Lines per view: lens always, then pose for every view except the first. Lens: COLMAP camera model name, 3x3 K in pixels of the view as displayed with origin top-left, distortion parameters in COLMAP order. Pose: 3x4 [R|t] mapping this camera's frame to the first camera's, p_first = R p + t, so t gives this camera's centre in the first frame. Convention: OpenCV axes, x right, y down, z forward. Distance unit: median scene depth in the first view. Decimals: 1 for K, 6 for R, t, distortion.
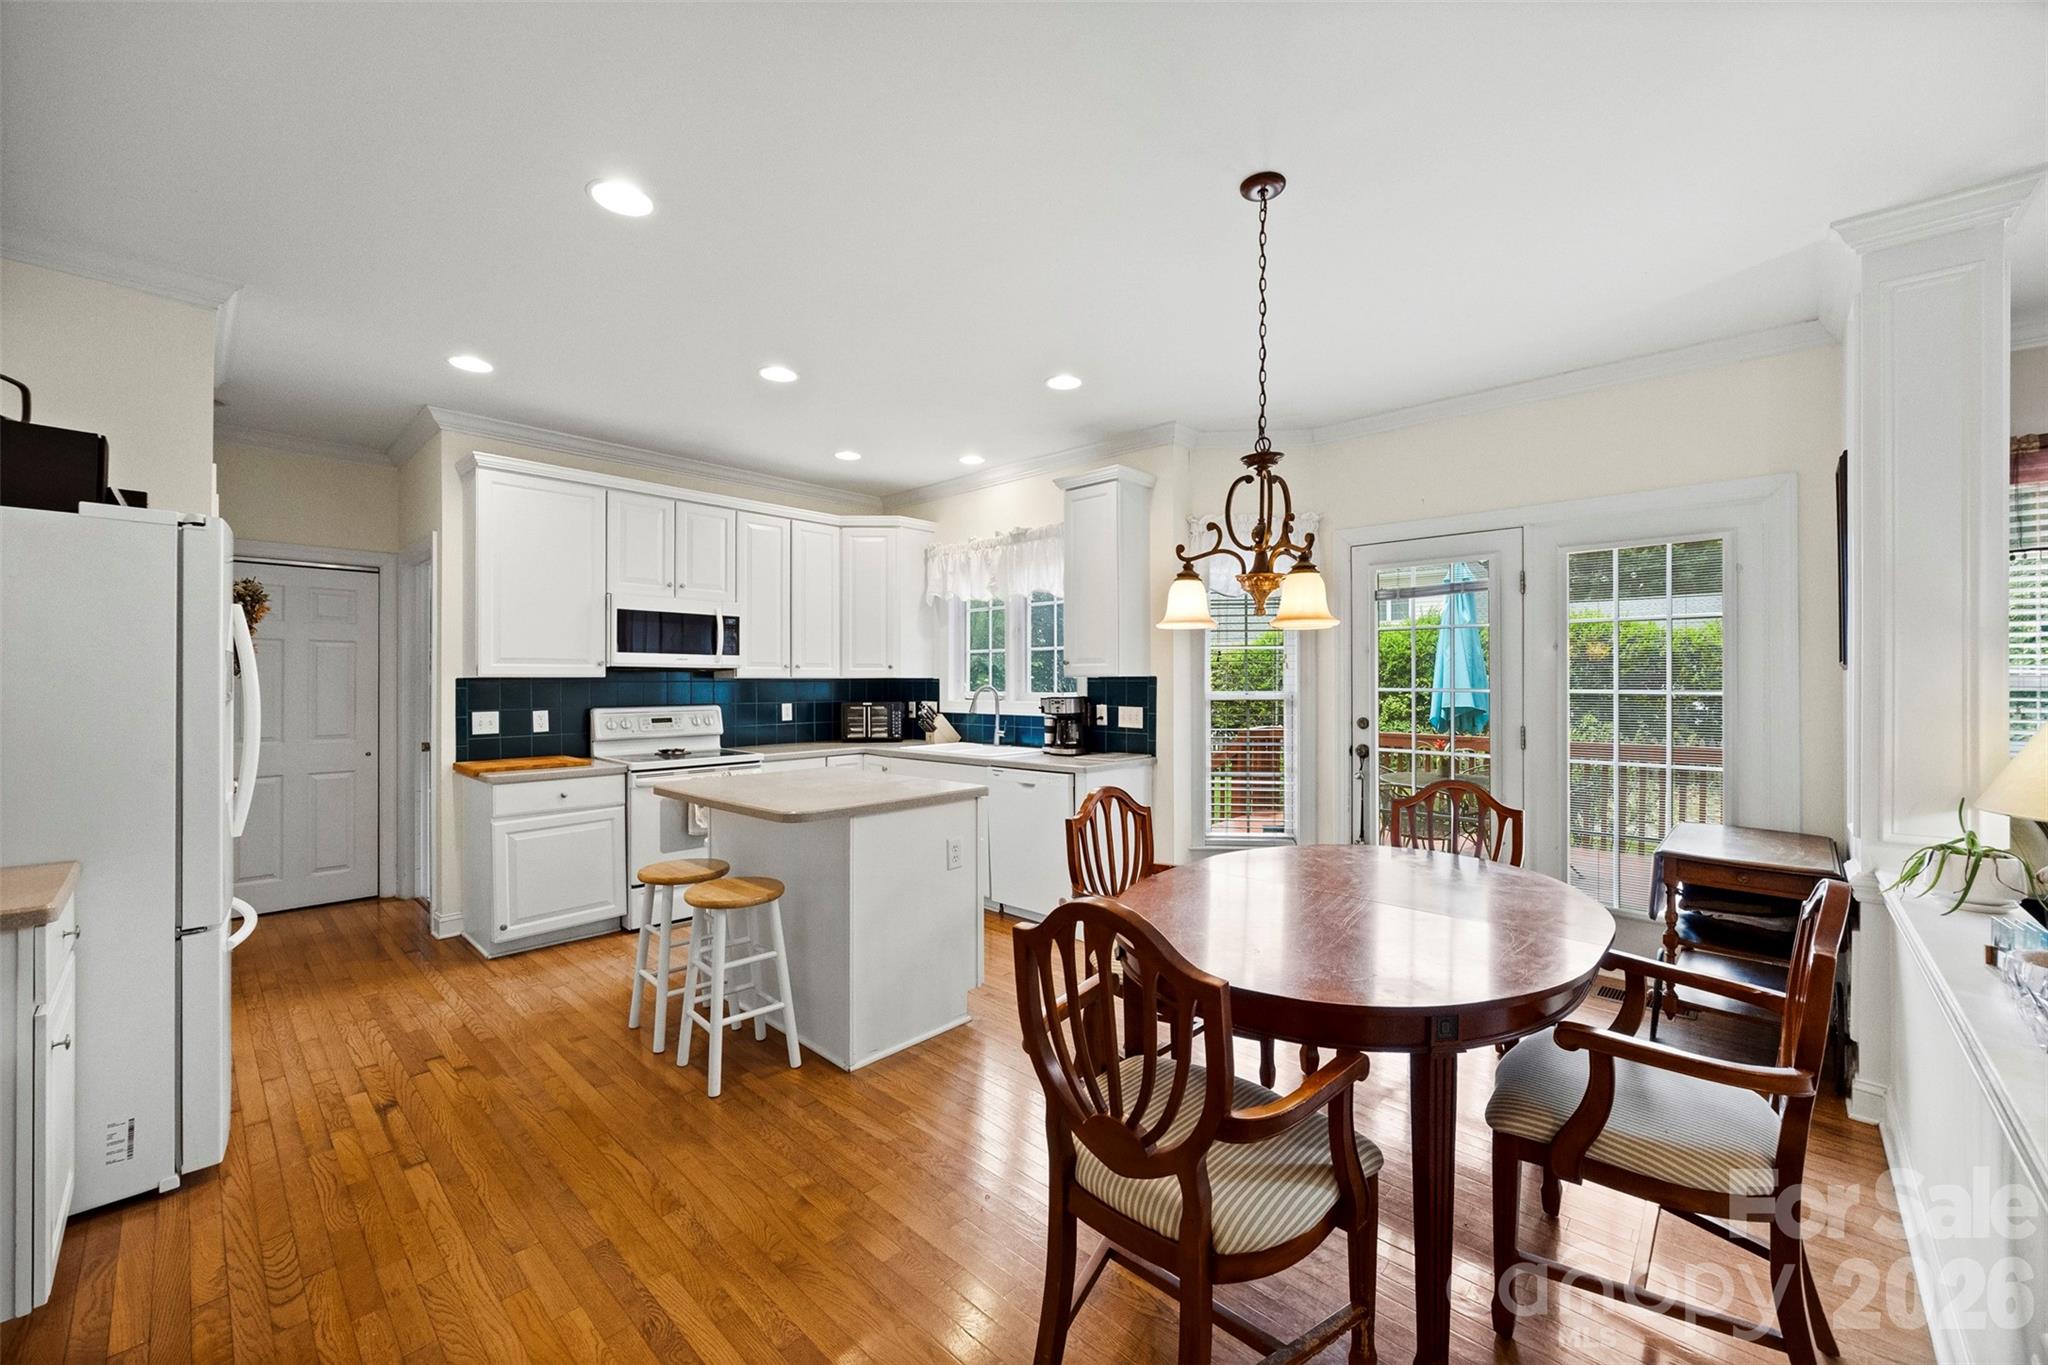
lens RADIAL K [[793.5, 0, 1020.8], [0, 793.5, 679.7], [0, 0, 1]] dist [0.000765, 0.000149]
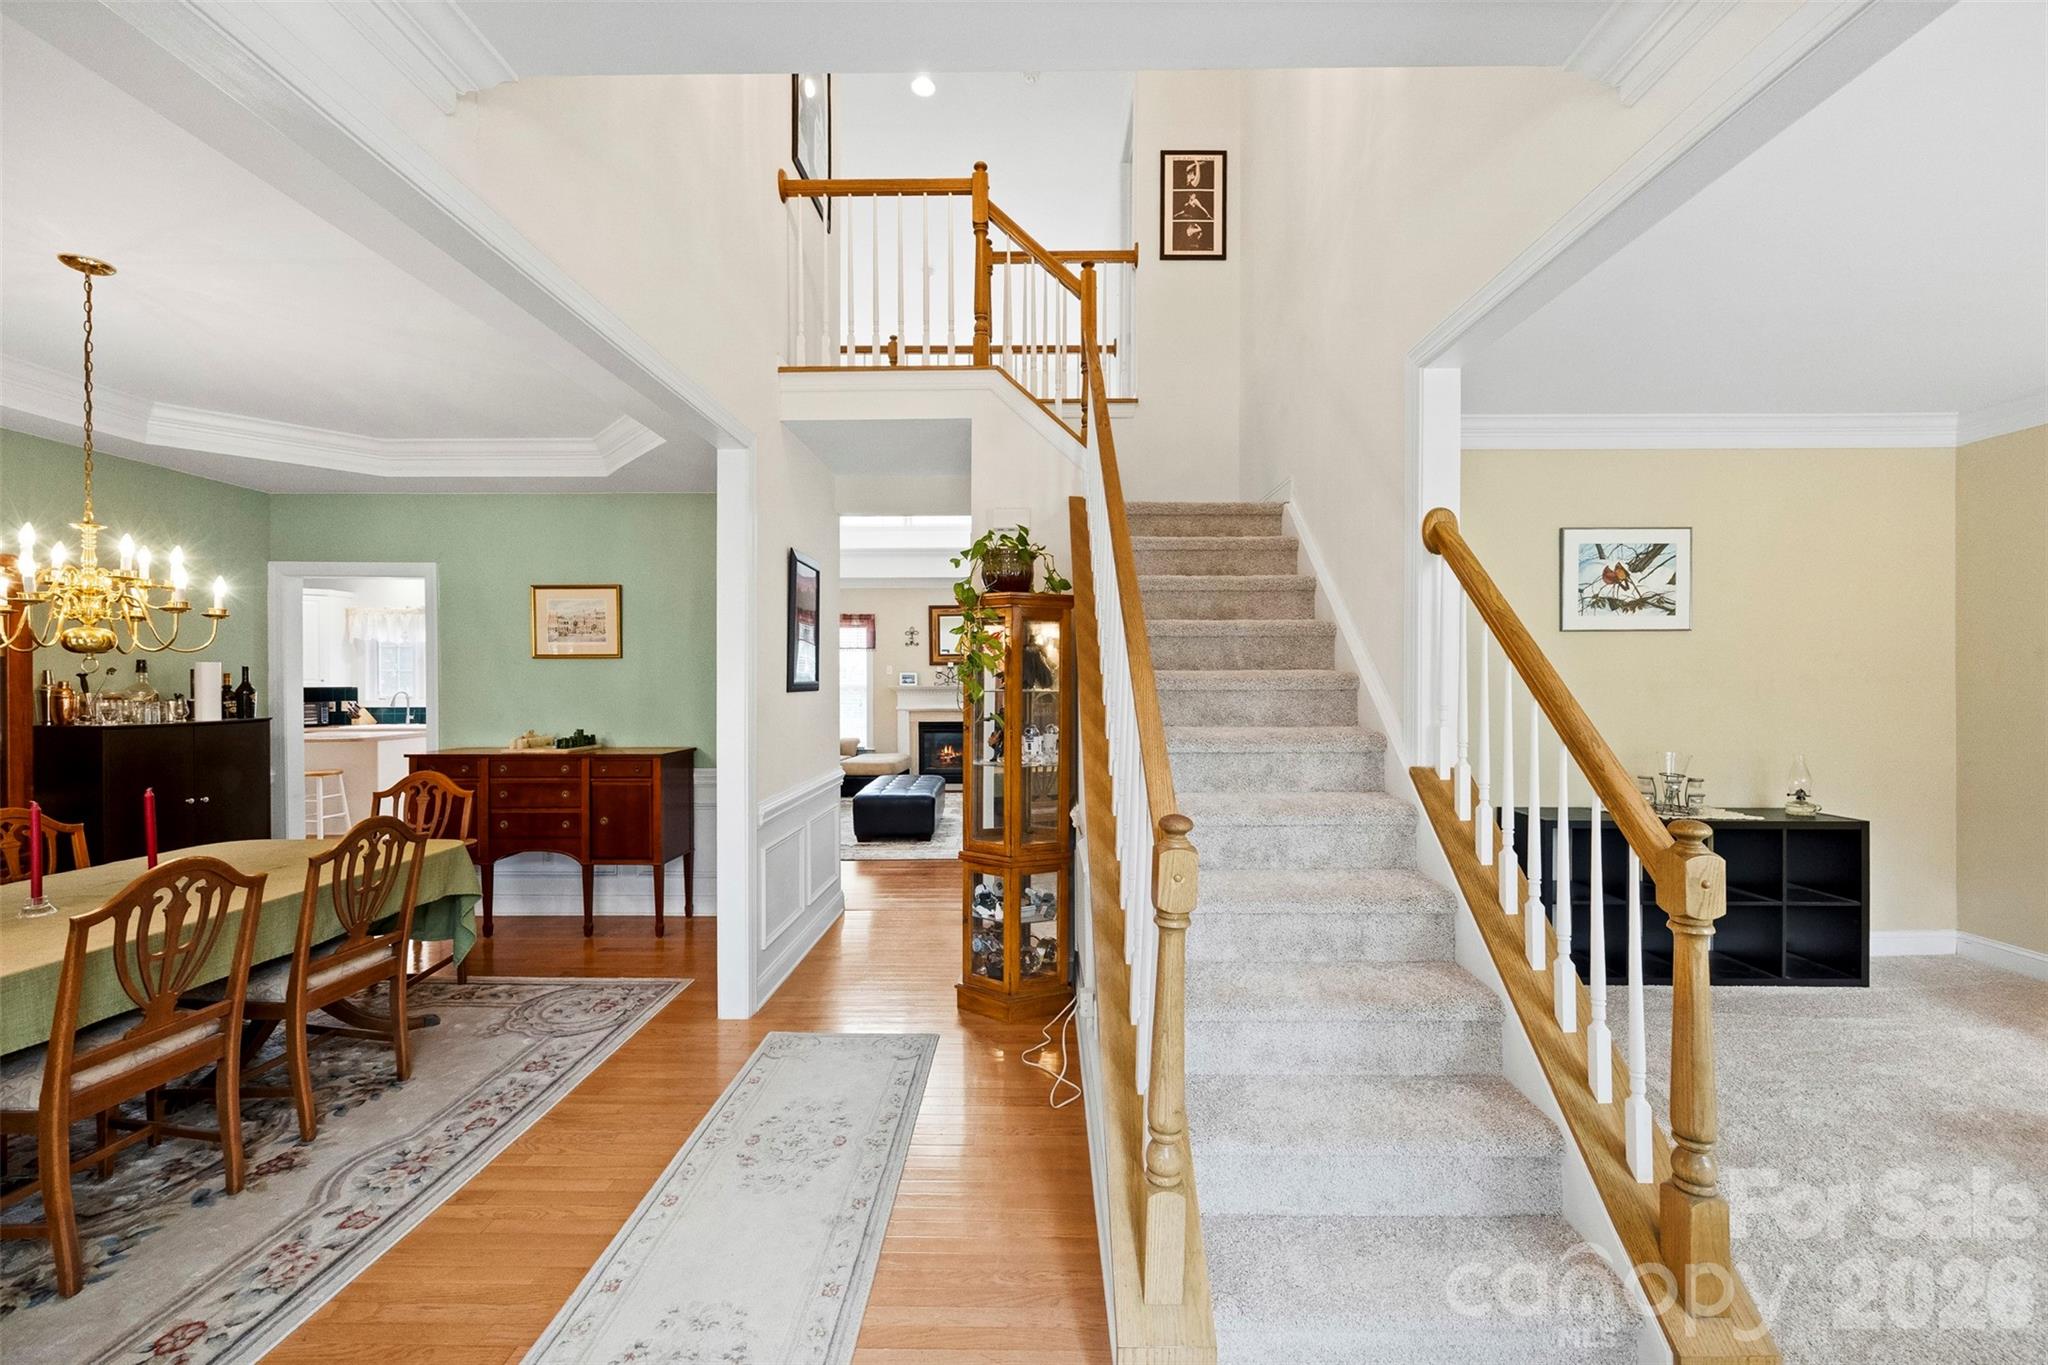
lens RADIAL K [[805.8, 0, 1027.6], [0, 805.8, 684.7], [0, 0, 1]] dist [-0.002529, -0.000140]
pose [[0.736527, -0.004013, 0.676396, -0.251973], [0.001998, 0.999991, 0.003758, -0.012362], [-0.676405, -0.001416, 0.736528, -1.436173]]
